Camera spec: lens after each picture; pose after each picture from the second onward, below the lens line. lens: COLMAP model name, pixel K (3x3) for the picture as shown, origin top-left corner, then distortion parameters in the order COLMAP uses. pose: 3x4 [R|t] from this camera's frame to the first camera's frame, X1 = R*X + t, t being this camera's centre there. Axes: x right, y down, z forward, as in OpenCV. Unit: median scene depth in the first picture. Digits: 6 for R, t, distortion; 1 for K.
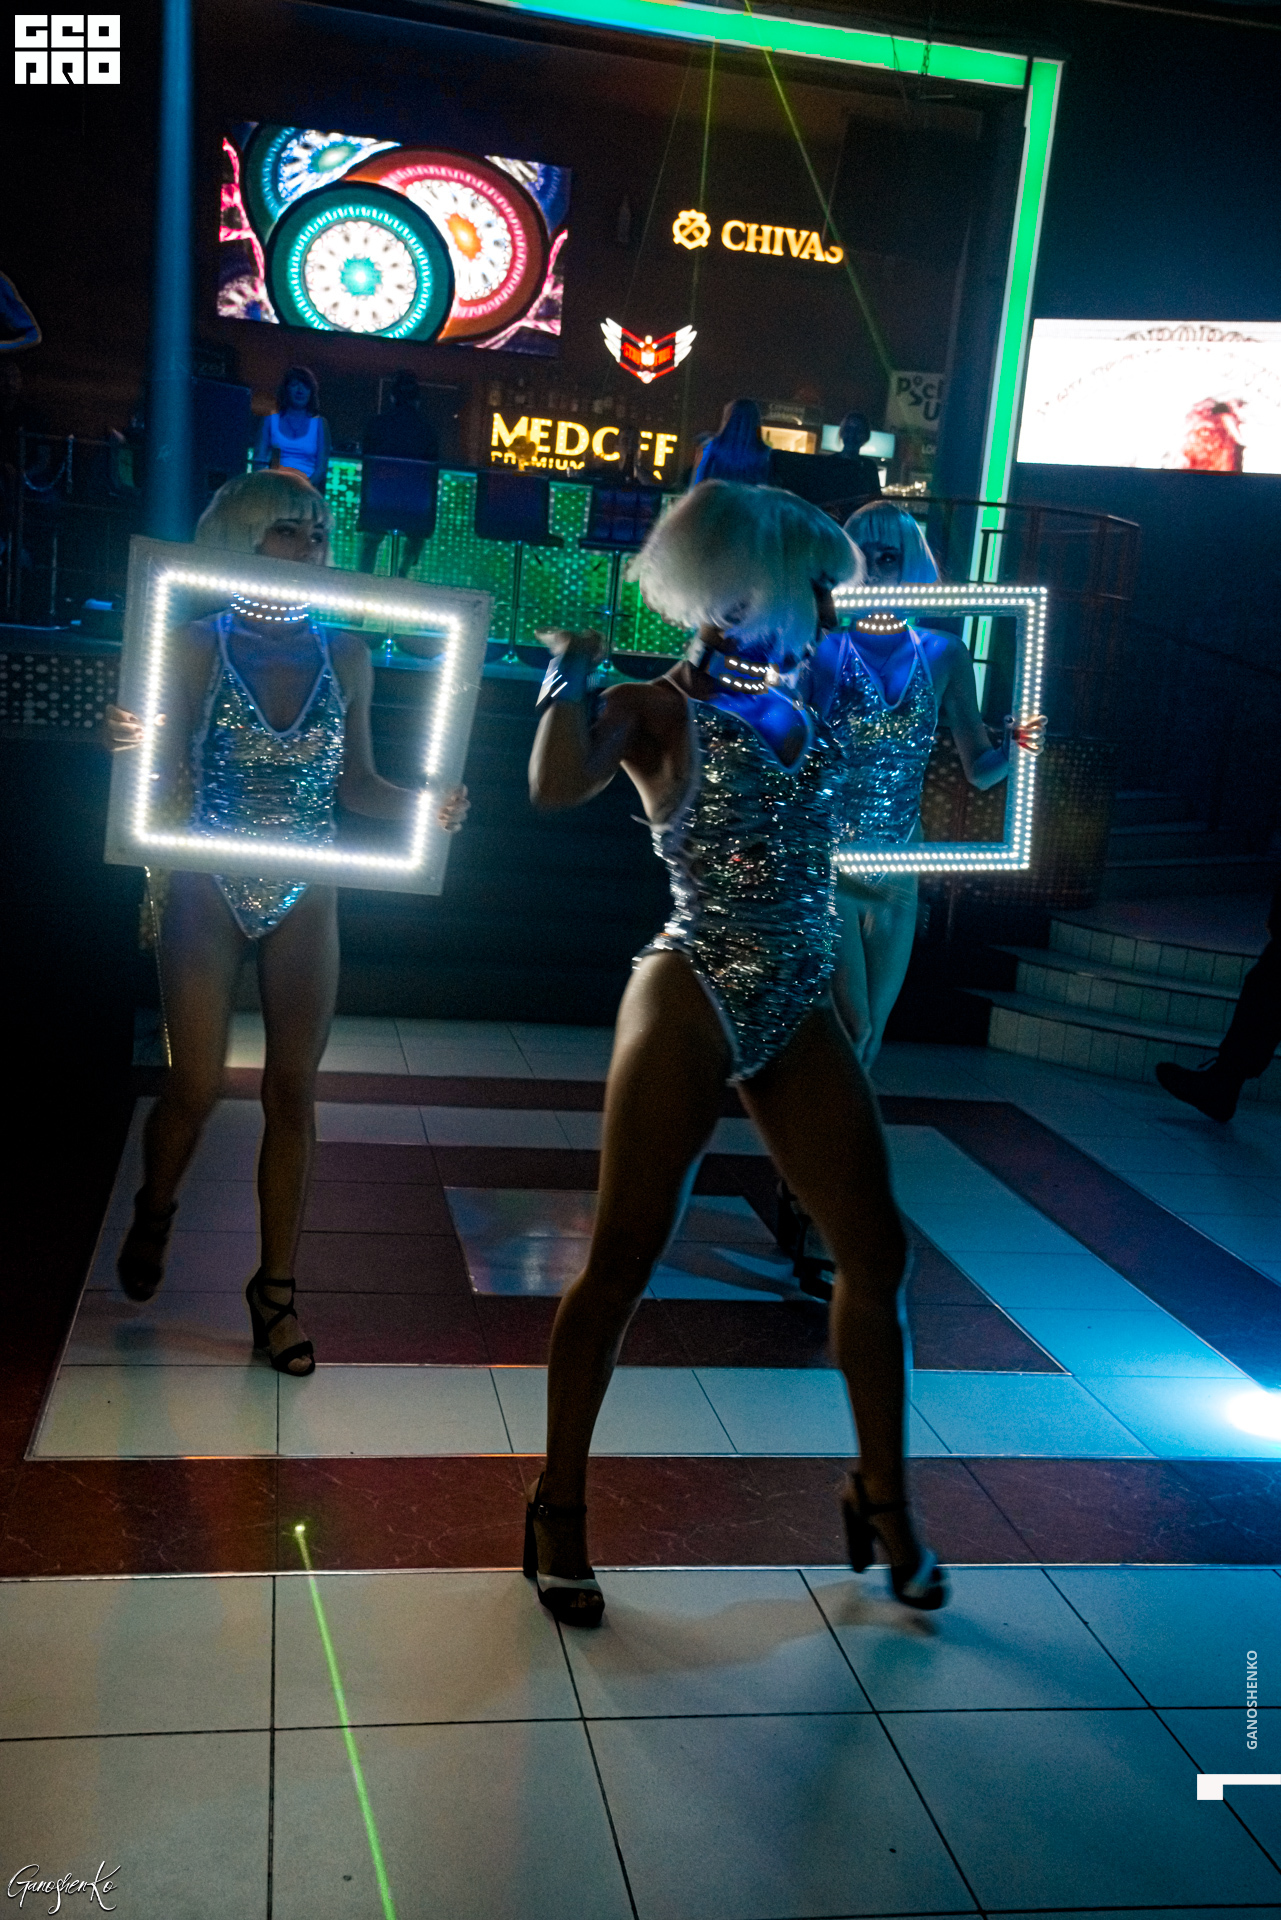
lens RADIAL K [[1939.4, 0, 640.5], [0, 1939.4, 960.0], [0, 0, 1]] dist [0.011703, 0.206424]
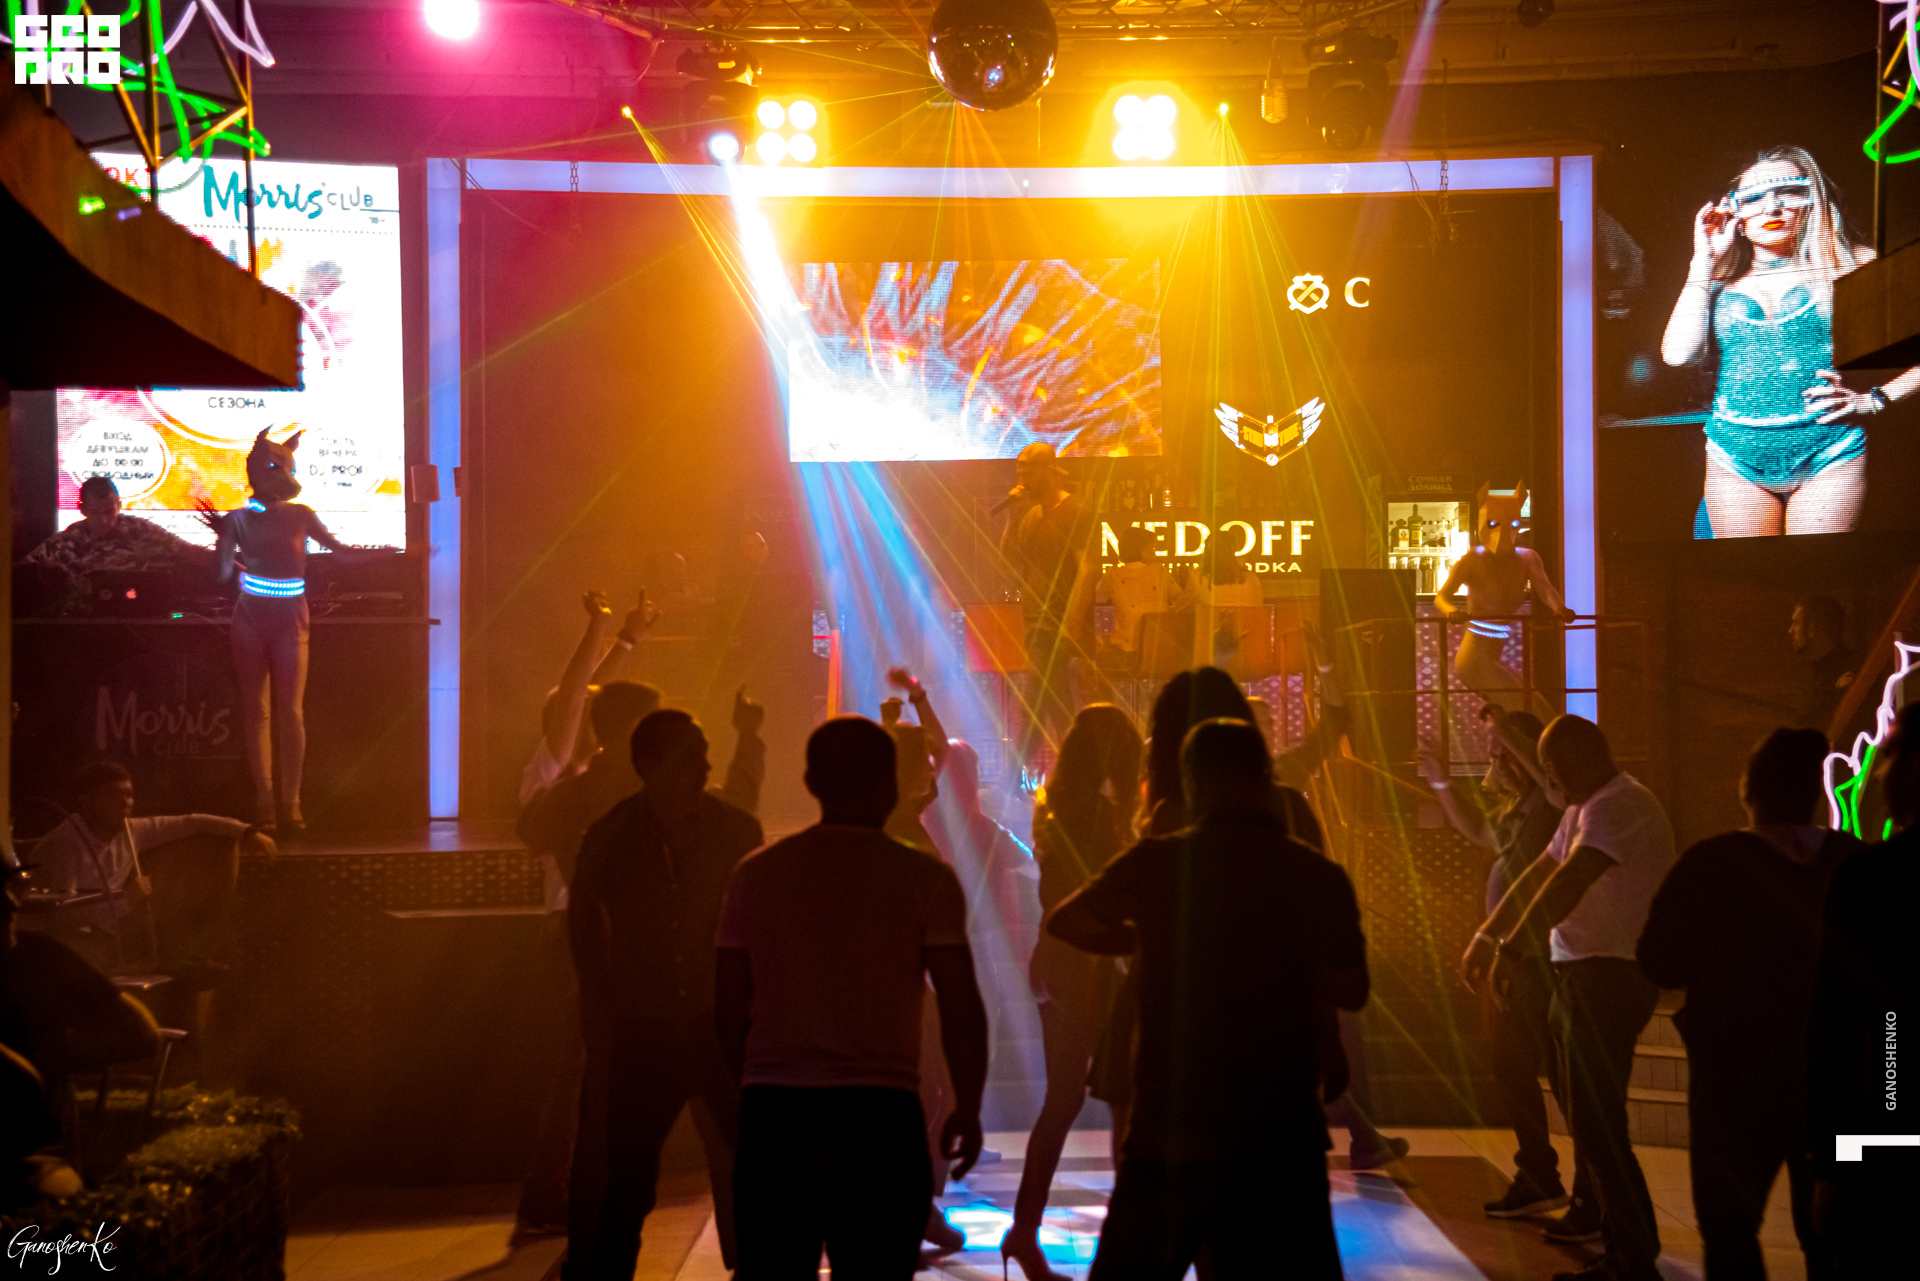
lens RADIAL K [[3049.7, 0, 960.0], [0, 3049.7, 640.5], [0, 0, 1]] dist [0.318565, 0.101689]
pose [[0.978911, -0.108971, -0.172794, 0.095278], [0.072541, 0.976146, -0.204636, 0.050884], [0.190972, 0.187785, 0.963466, -0.337736]]
